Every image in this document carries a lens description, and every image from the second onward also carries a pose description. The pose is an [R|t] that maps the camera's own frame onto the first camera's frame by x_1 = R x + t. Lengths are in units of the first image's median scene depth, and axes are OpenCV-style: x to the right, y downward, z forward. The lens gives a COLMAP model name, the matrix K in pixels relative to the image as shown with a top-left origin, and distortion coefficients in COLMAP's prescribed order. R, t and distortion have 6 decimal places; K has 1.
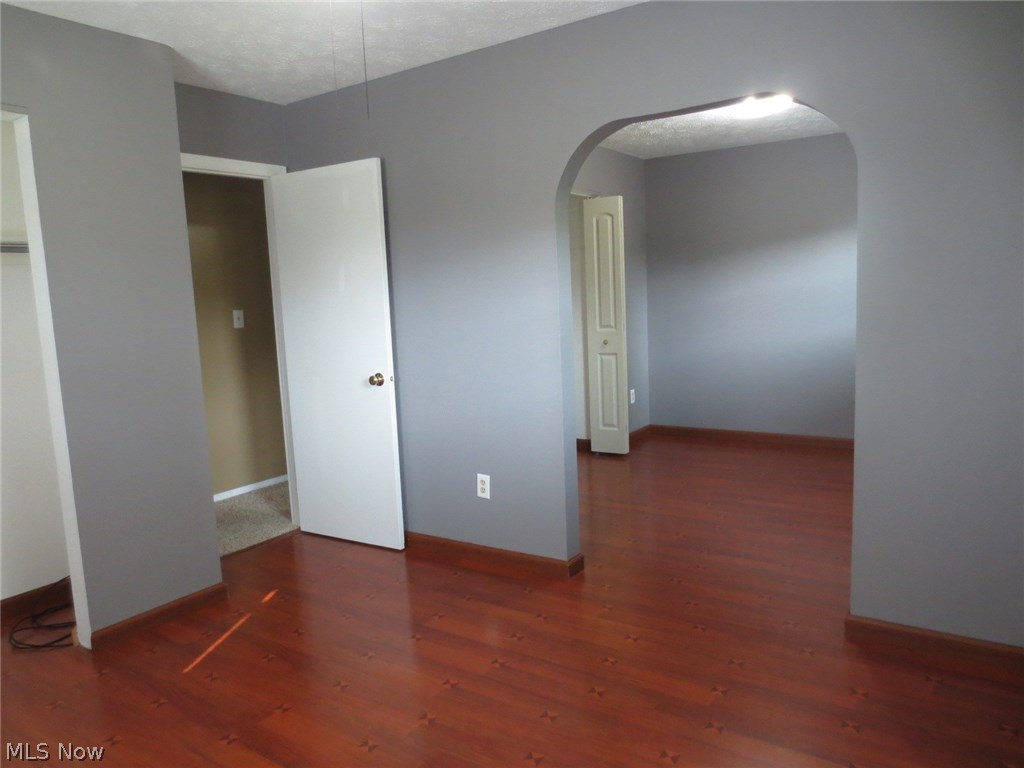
lens RADIAL K [[724.0, 0, 507.4], [0, 724.0, 382.2], [0, 0, 1]] dist [-0.056064, 0.060773]
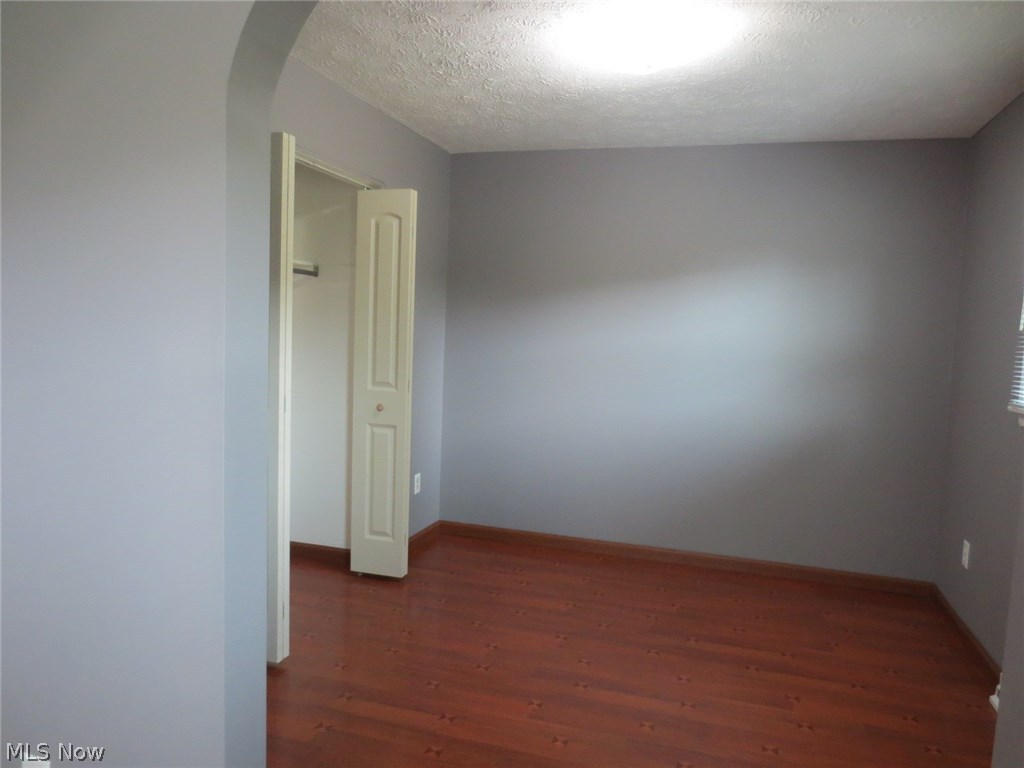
lens RADIAL K [[724.0, 0, 507.4], [0, 724.0, 382.2], [0, 0, 1]] dist [-0.056064, 0.060773]
pose [[0.957886, 0.053606, 0.282101, 0.059469], [-0.046544, 0.998414, -0.031678, -0.062812], [-0.283352, 0.017213, 0.958862, 0.331452]]
